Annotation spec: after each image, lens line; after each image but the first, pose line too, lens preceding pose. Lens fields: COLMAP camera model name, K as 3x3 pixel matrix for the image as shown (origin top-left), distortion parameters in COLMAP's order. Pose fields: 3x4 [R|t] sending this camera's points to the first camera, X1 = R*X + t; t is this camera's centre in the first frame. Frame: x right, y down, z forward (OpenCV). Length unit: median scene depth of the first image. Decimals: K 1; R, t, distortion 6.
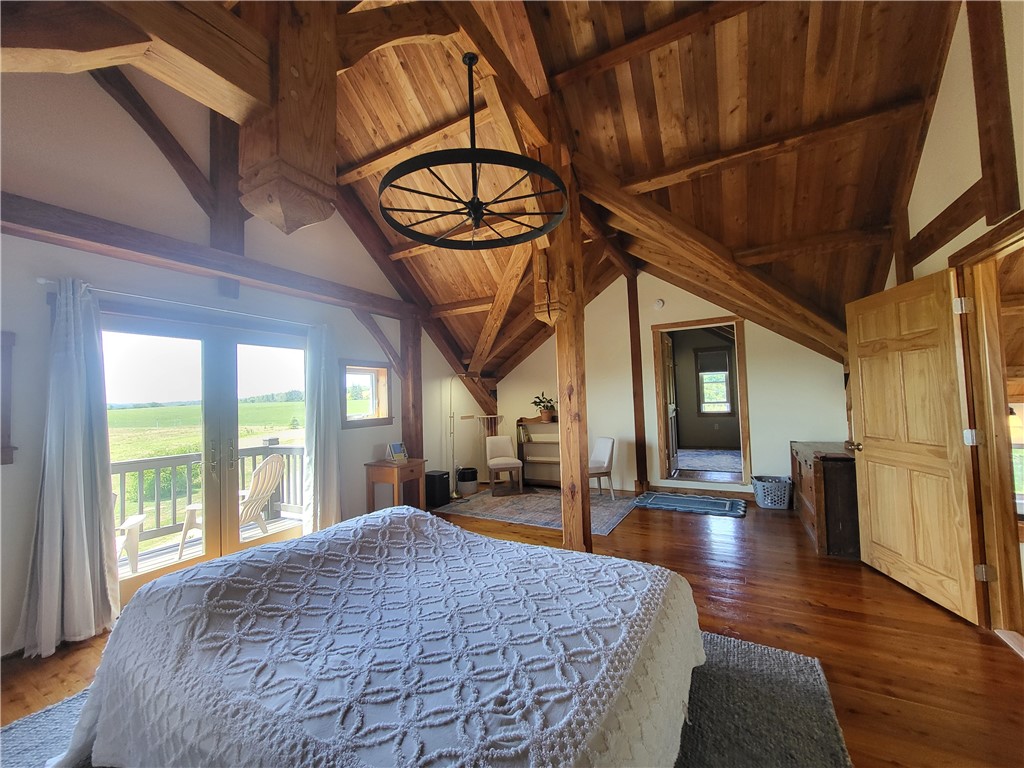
lens RADIAL K [[403.8, 0, 508.1], [0, 403.8, 385.9], [0, 0, 1]] dist [0.000831, 0.000052]
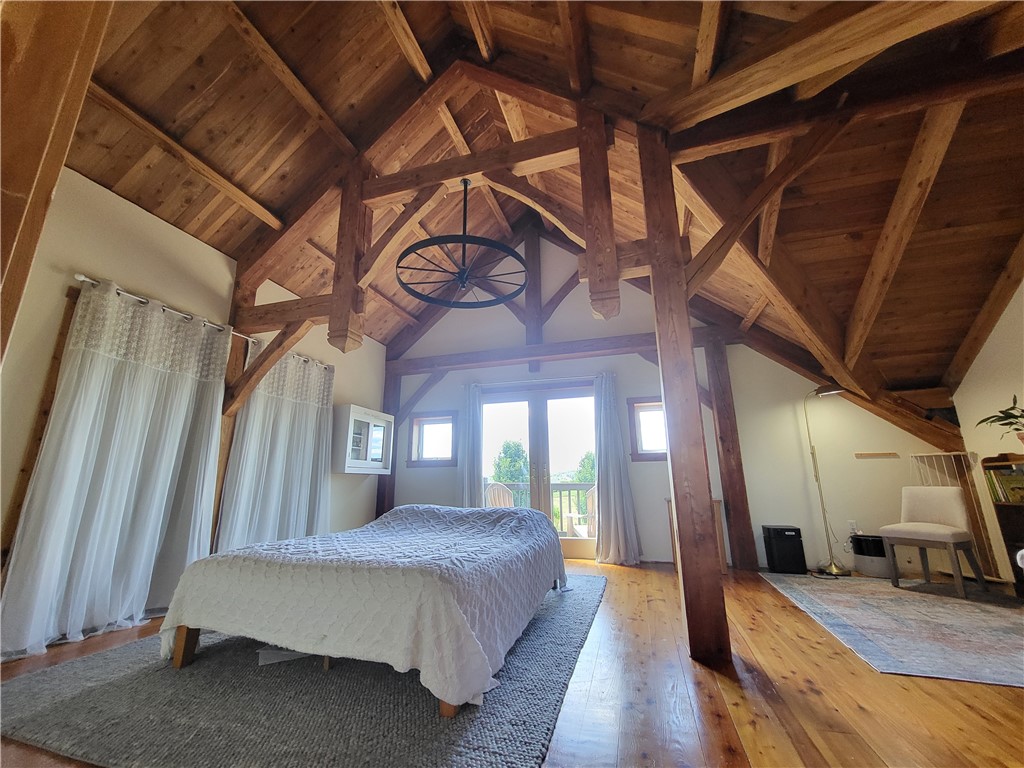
lens RADIAL K [[403.8, 0, 509.1], [0, 403.8, 384.0], [0, 0, 1]] dist [0.000831, 0.000052]
pose [[0.212735, -0.204280, -0.955518, 0.658224], [0.038261, 0.978893, -0.200759, 0.117731], [0.976361, 0.006149, 0.216060, 0.461691]]
